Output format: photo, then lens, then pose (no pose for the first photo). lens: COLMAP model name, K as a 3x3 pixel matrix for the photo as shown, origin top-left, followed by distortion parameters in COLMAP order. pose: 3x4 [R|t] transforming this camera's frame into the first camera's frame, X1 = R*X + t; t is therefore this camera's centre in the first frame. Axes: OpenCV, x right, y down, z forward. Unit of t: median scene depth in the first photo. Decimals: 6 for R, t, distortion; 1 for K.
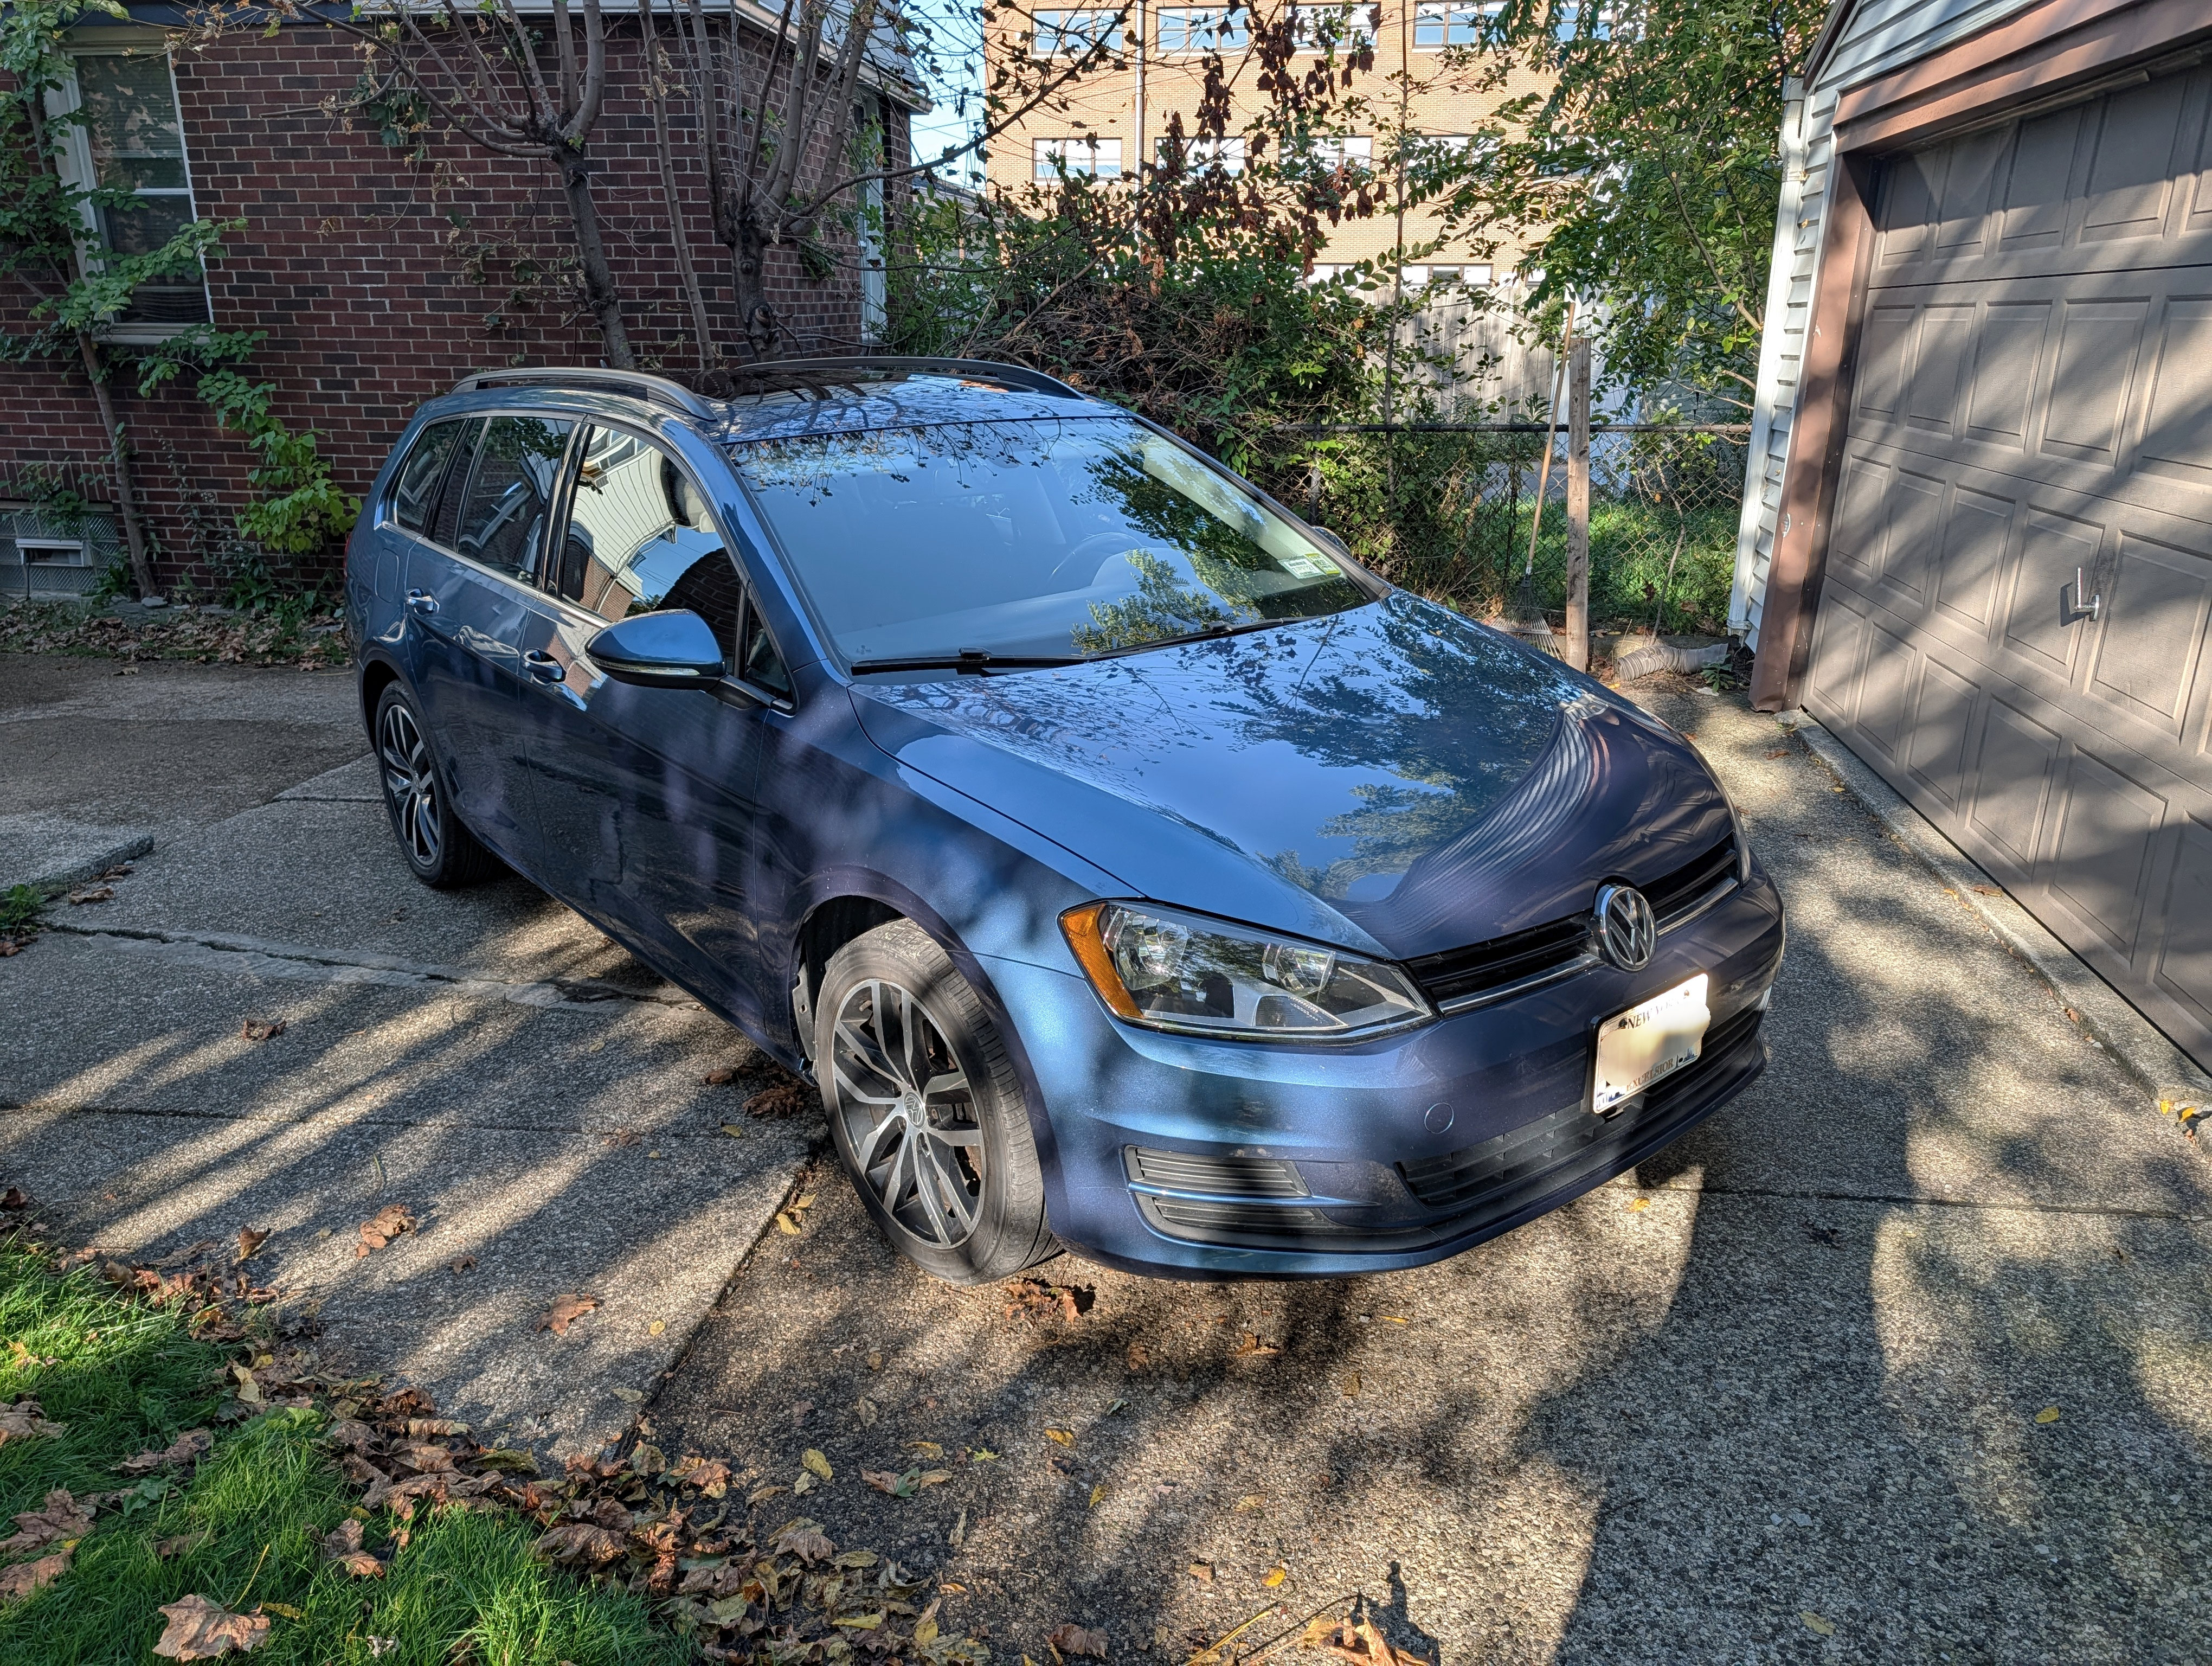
lens RADIAL K [[1581.7, 0, 1106.0], [0, 1581.7, 833.0], [0, 0, 1]] dist [0.078394, 0.002798]
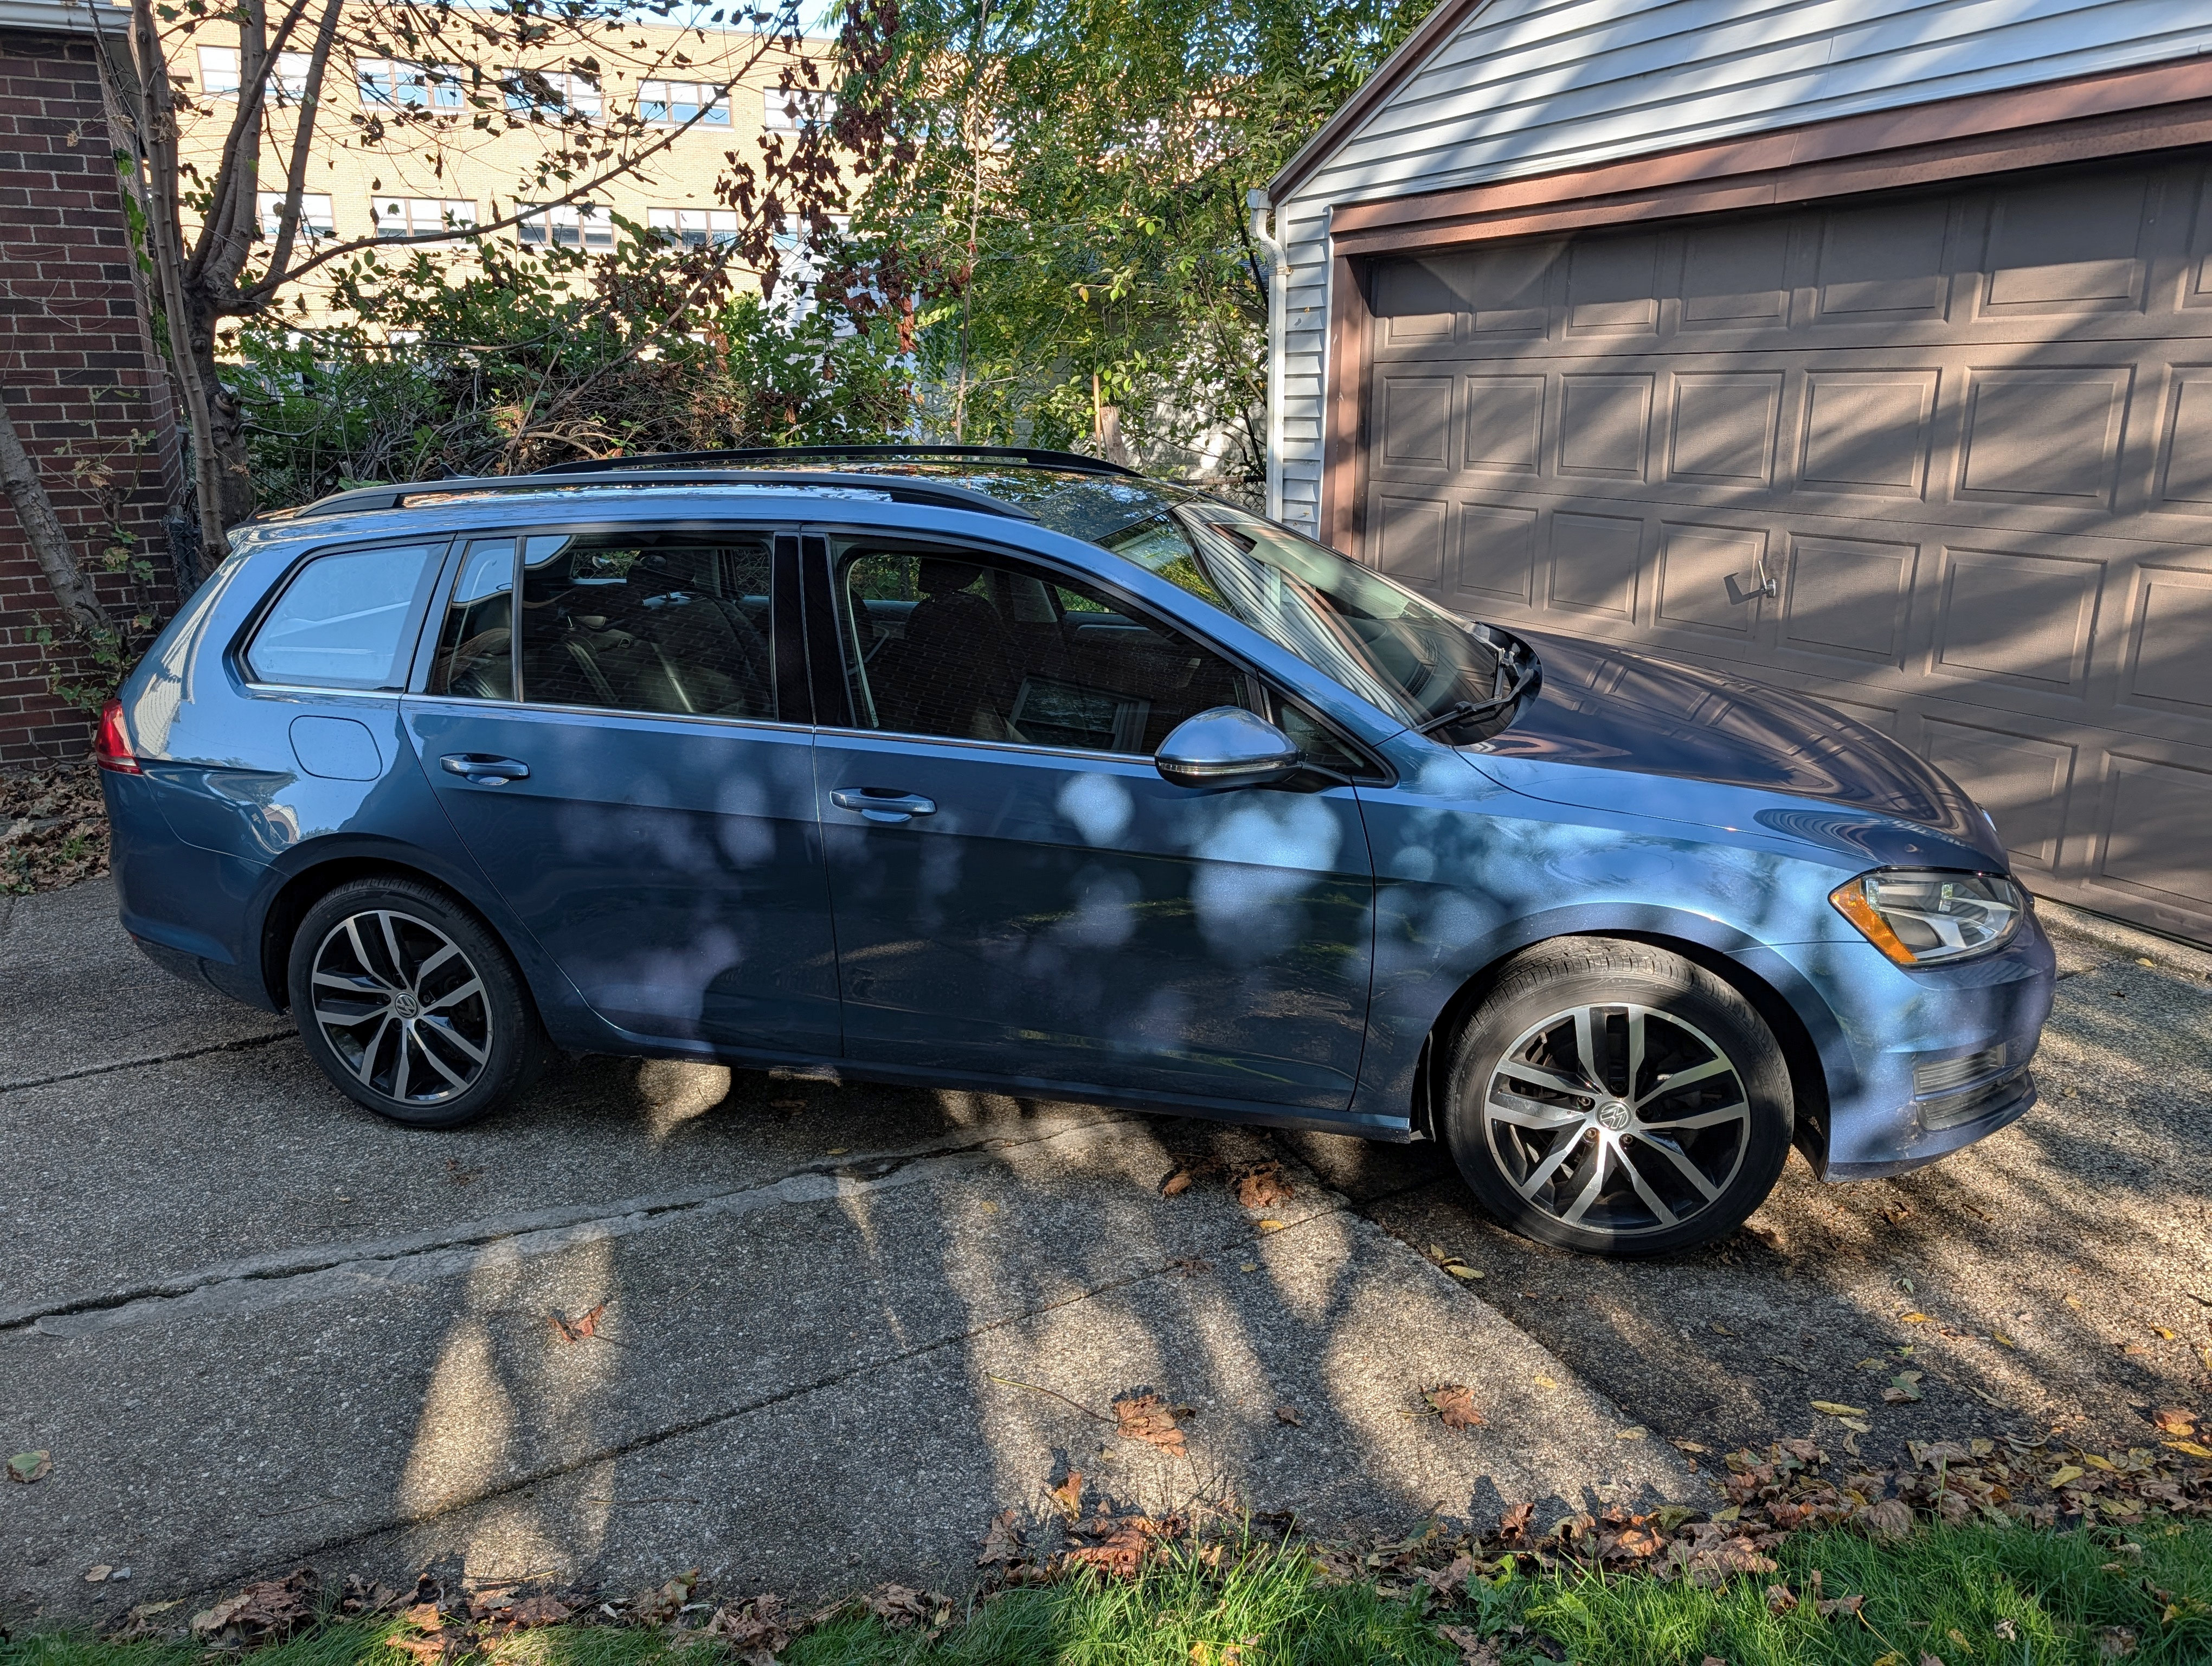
lens RADIAL K [[1561.0, 0, 1106.0], [0, 1561.0, 833.0], [0, 0, 1]] dist [0.009843, 0.003757]
pose [[0.806619, -0.182716, 0.562122, -0.601129], [0.197852, 0.979624, 0.034514, -0.076461], [-0.556974, 0.083377, 0.826334, 0.175659]]
